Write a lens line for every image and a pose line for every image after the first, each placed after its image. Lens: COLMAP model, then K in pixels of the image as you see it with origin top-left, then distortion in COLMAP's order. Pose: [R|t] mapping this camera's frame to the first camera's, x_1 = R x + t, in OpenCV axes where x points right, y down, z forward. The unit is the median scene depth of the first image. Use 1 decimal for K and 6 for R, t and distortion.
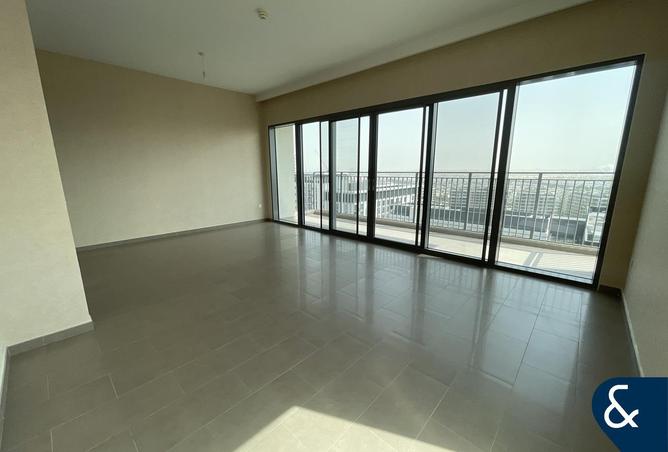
lens RADIAL K [[277.0, 0, 336.6], [0, 277.0, 225.1], [0, 0, 1]] dist [0.011999, 0.000308]
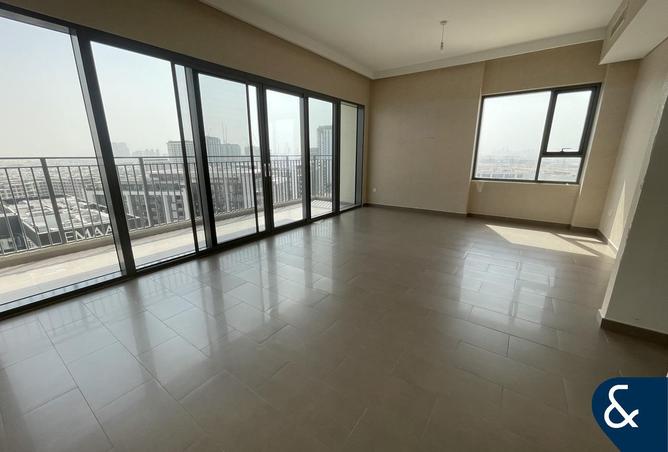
lens RADIAL K [[277.0, 0, 332.4], [0, 277.0, 225.2], [0, 0, 1]] dist [0.011999, 0.000308]
pose [[-0.114142, -0.246242, 0.962464, -0.781478], [0.199101, 0.943471, 0.264994, -0.170661], [-0.973309, 0.221874, -0.058663, 0.882558]]
